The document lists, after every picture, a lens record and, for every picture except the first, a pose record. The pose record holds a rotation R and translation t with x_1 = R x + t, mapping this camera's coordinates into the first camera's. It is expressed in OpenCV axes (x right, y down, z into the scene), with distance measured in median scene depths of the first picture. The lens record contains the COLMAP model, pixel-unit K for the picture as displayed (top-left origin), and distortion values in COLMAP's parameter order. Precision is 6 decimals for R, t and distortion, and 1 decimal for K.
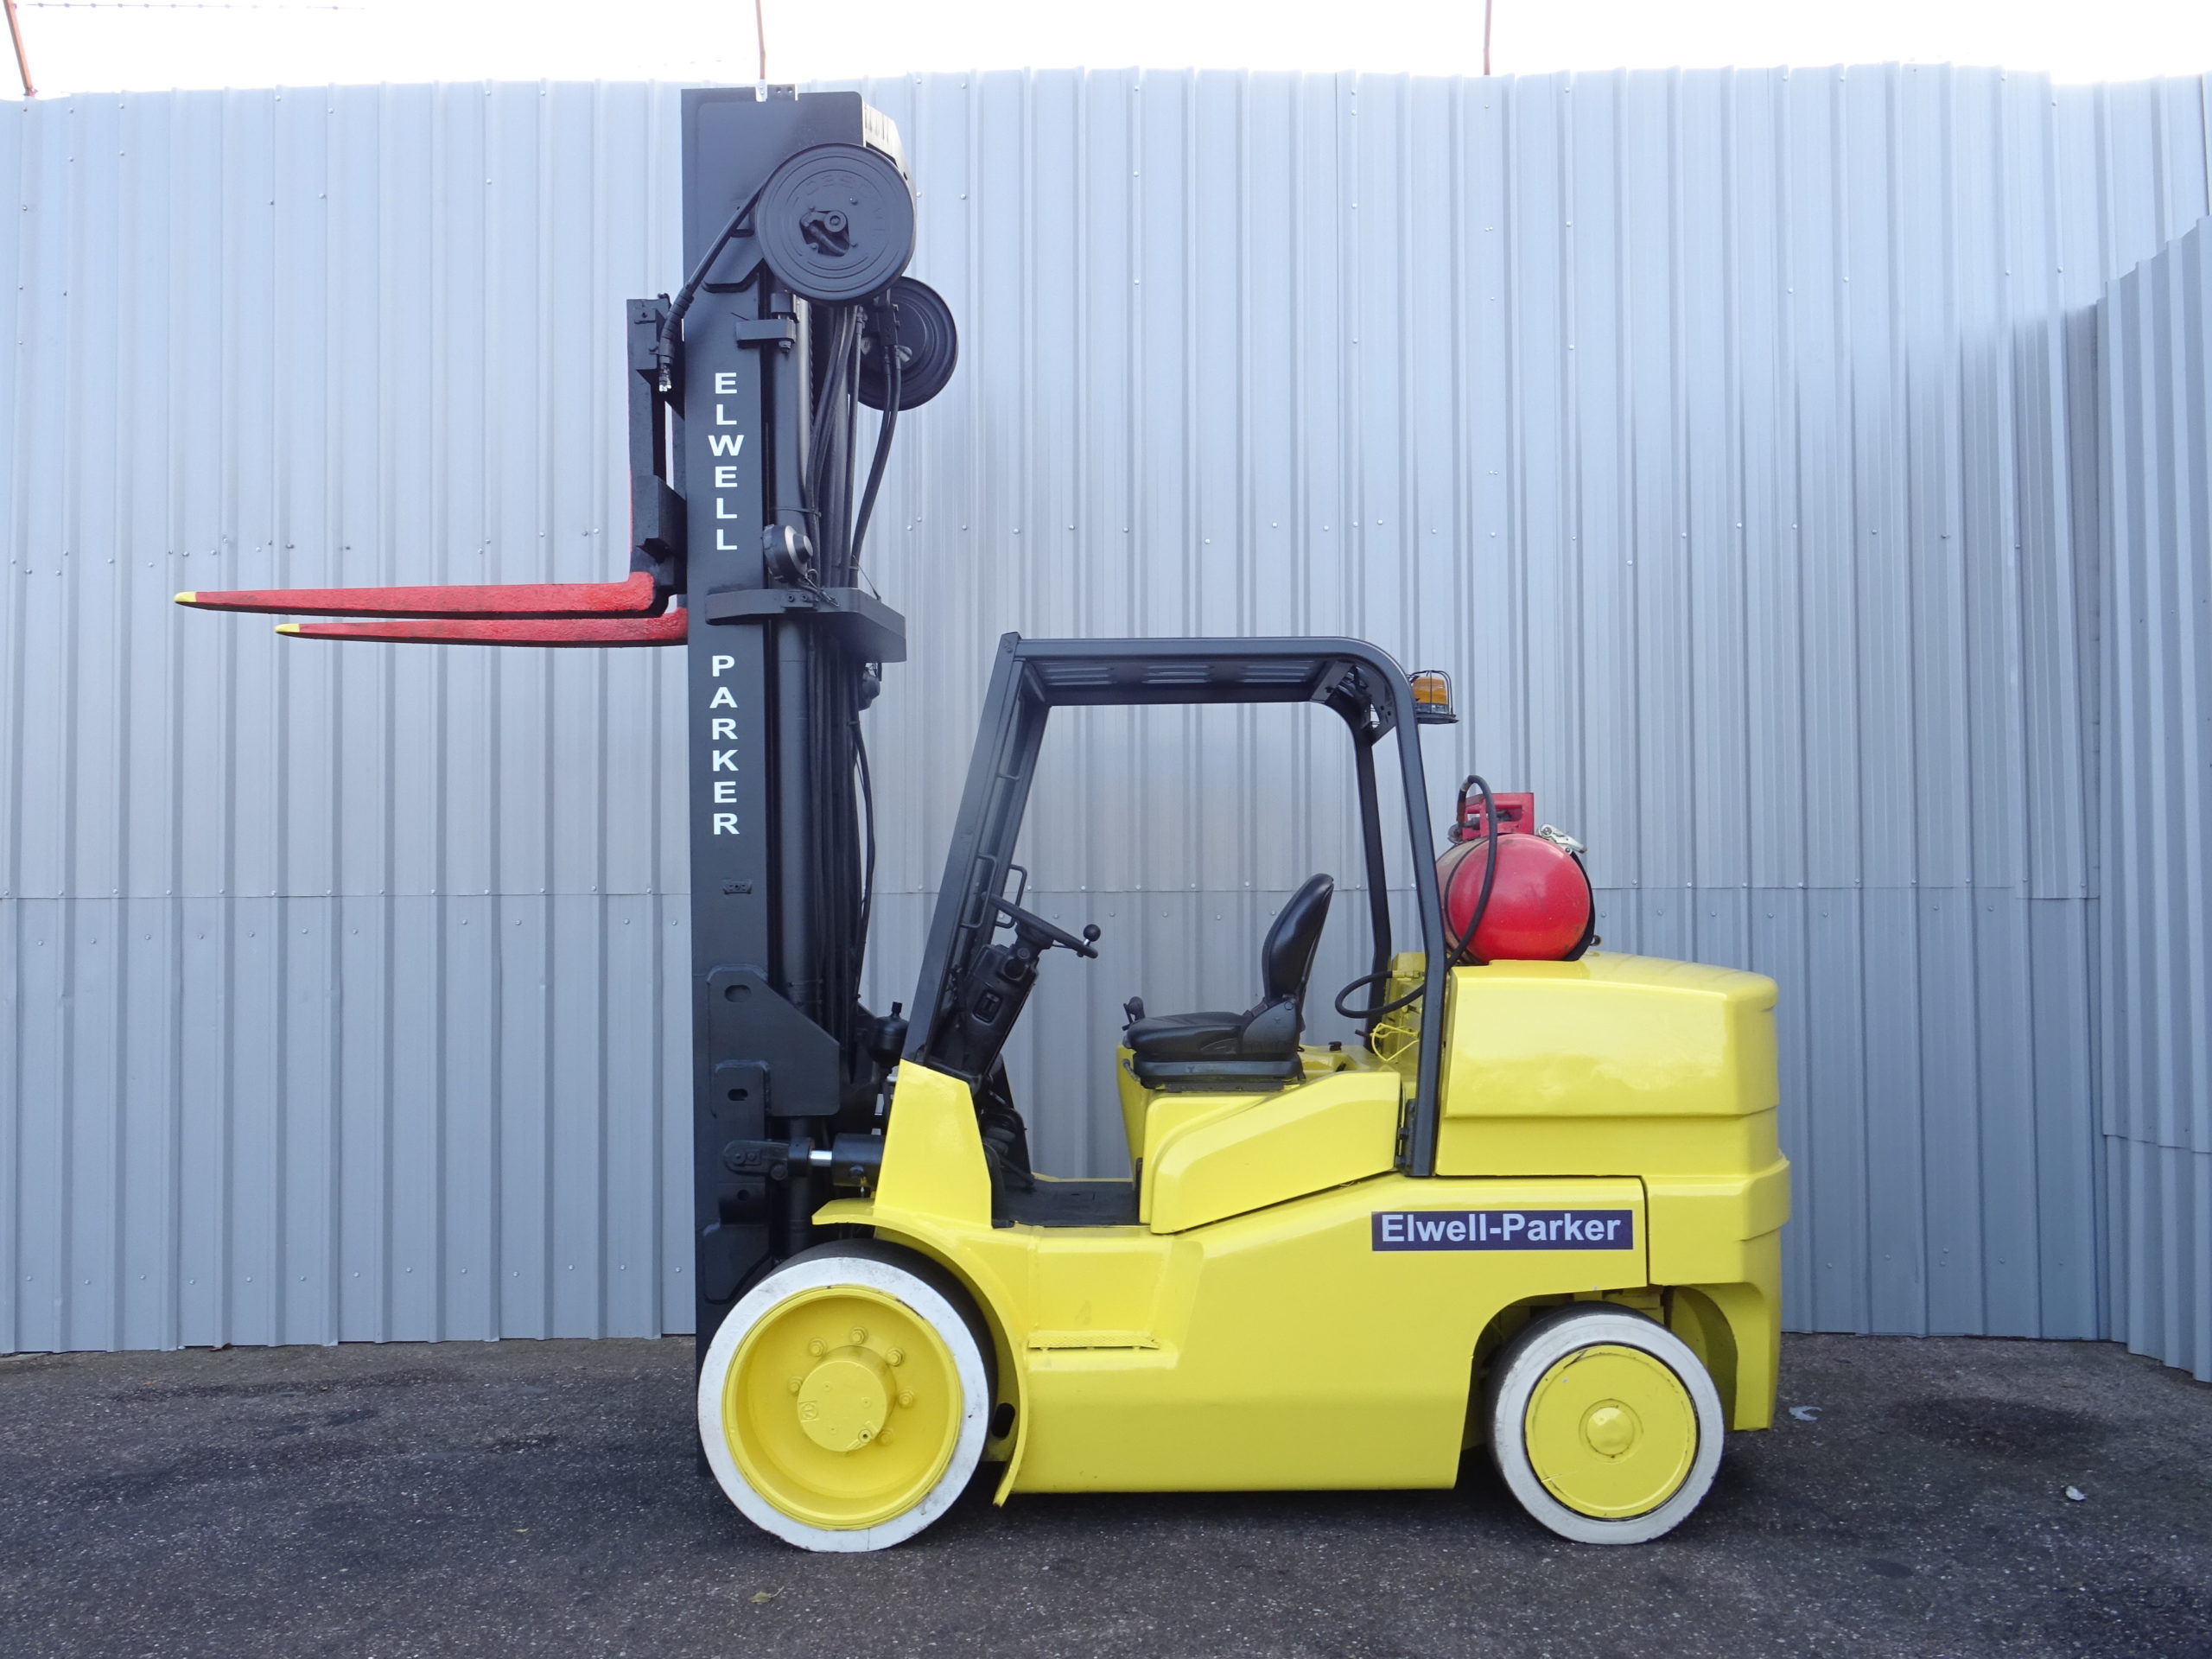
lens RADIAL K [[1835.9, 0, 1111.5], [0, 1835.9, 837.3], [0, 0, 1]] dist [0.007492, -0.015906]
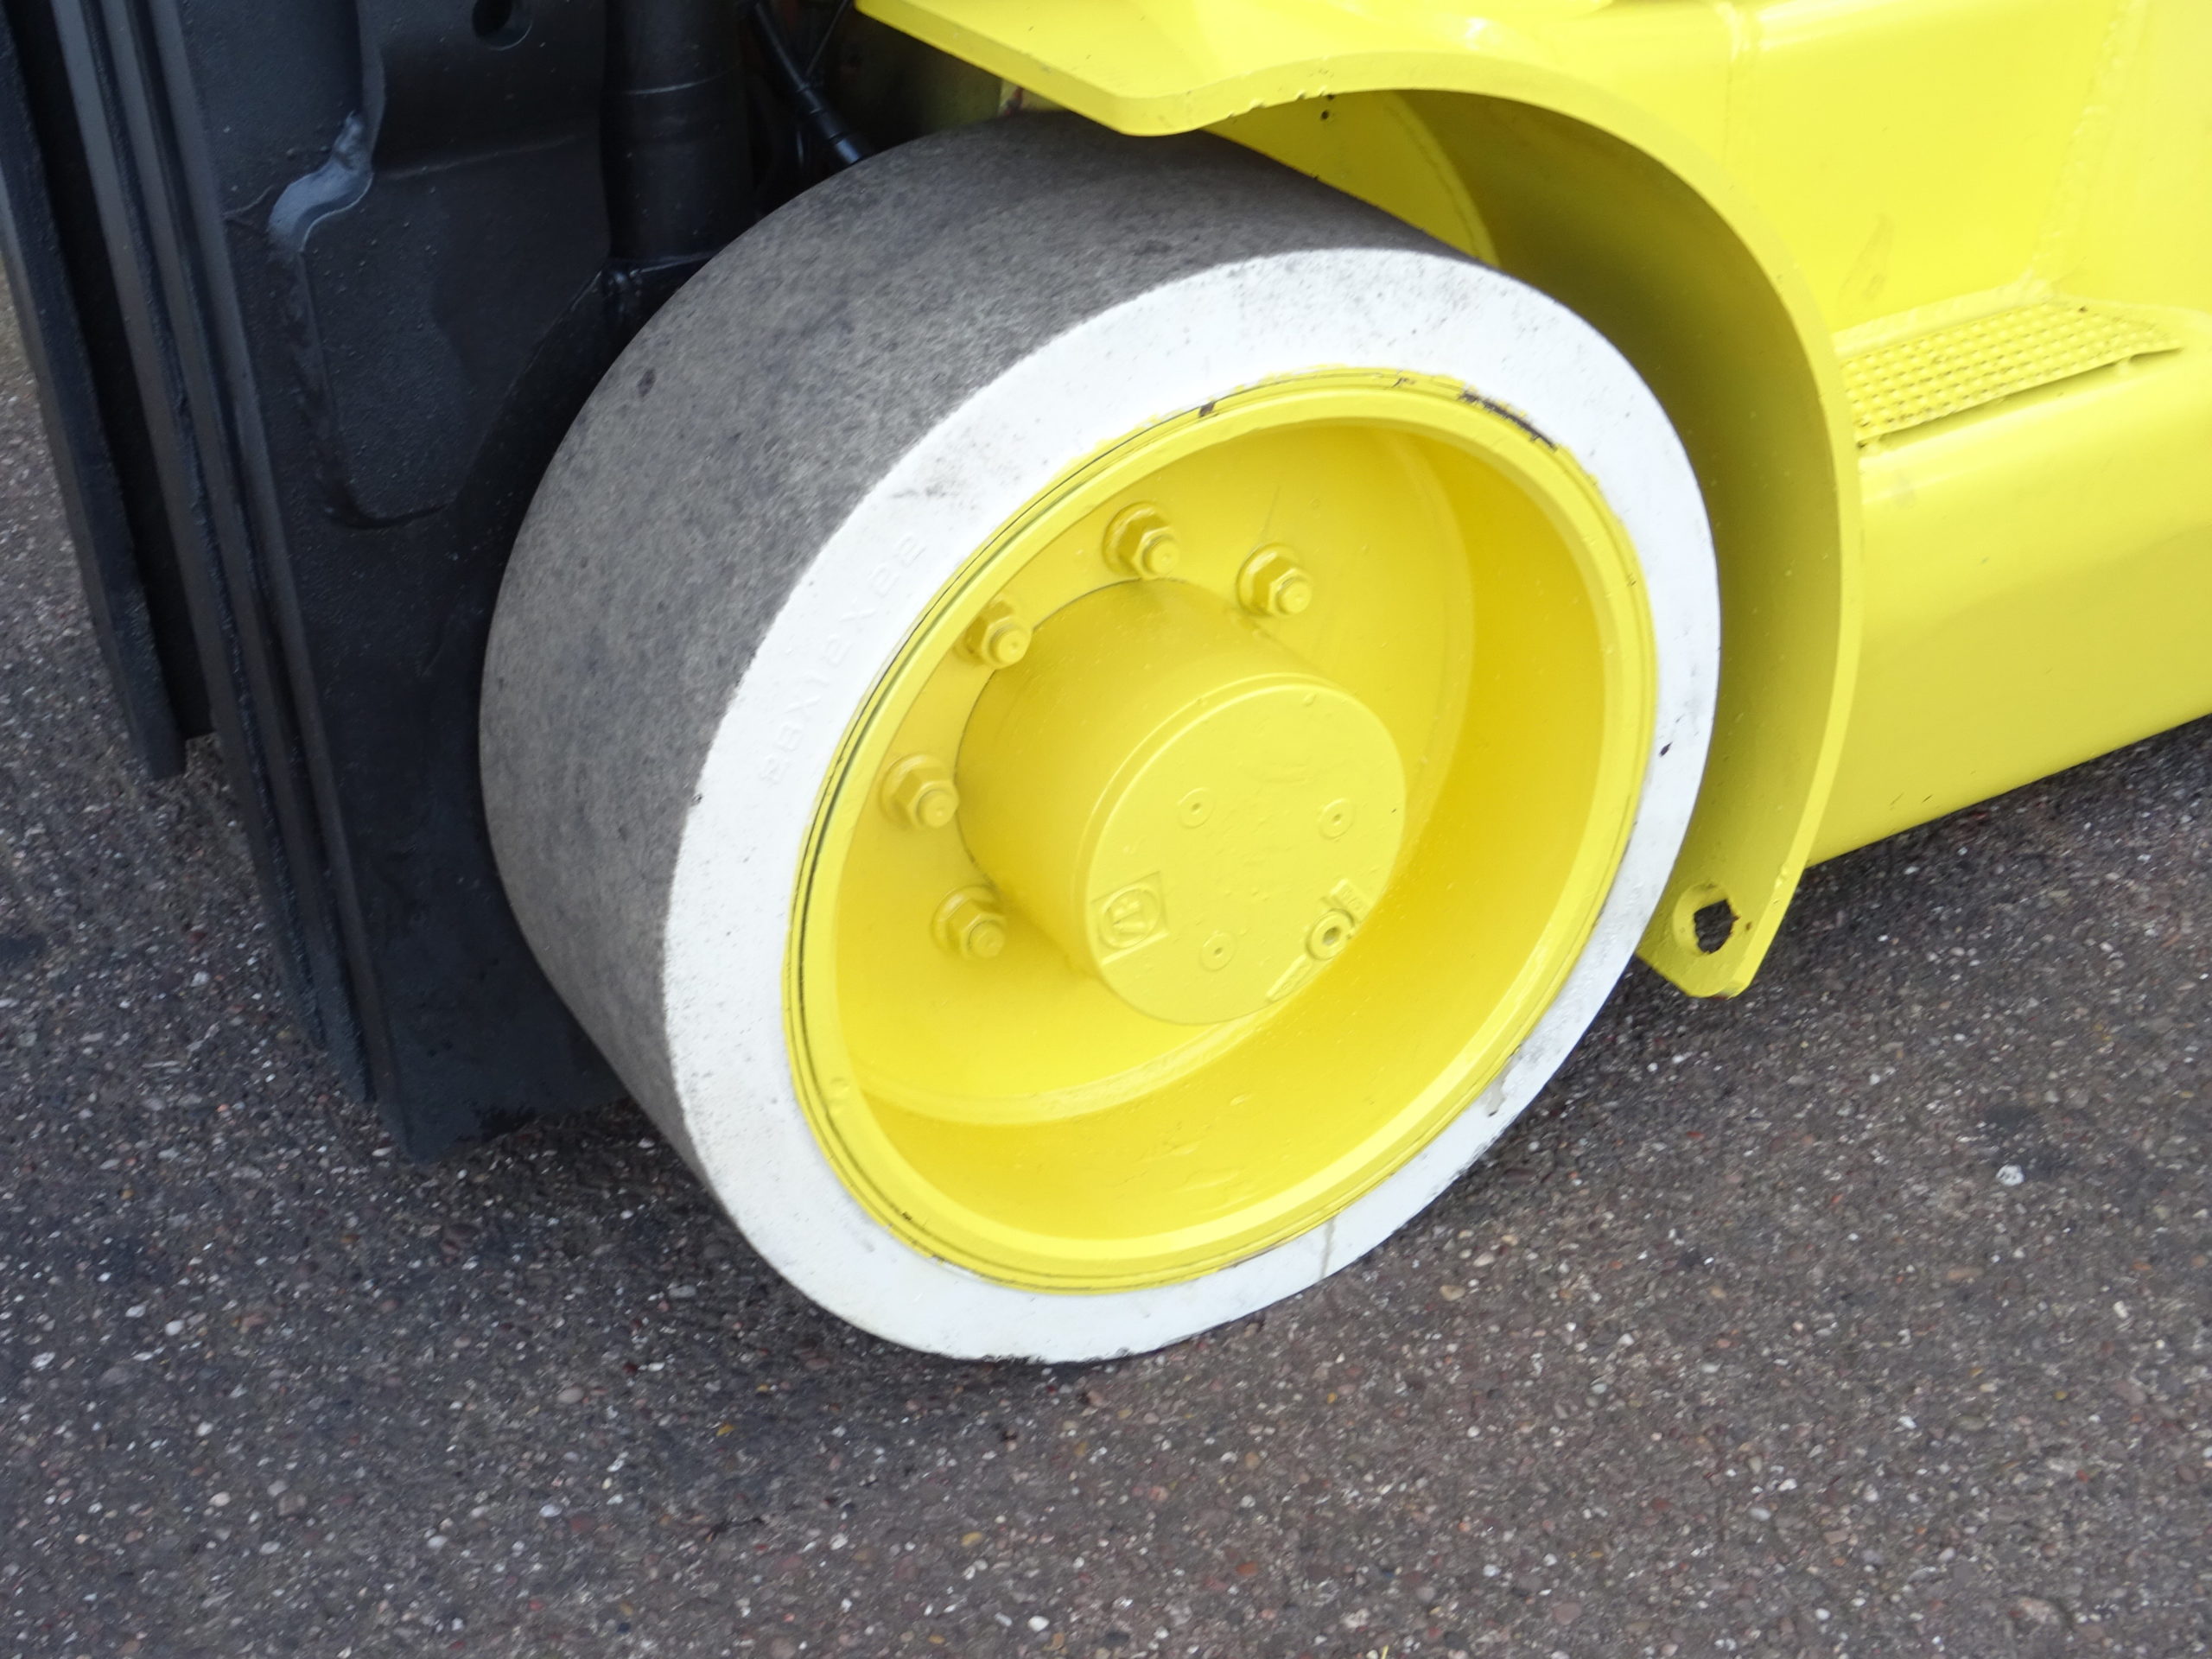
lens RADIAL K [[2881.0, 0, 1106.0], [0, 2881.0, 829.8], [0, 0, 1]] dist [-0.008177, 0.000000]
pose [[0.854869, -0.281317, 0.435959, -0.308081], [-0.013885, 0.827545, 0.561228, 0.095078], [-0.518659, -0.485829, 0.703536, 0.718332]]
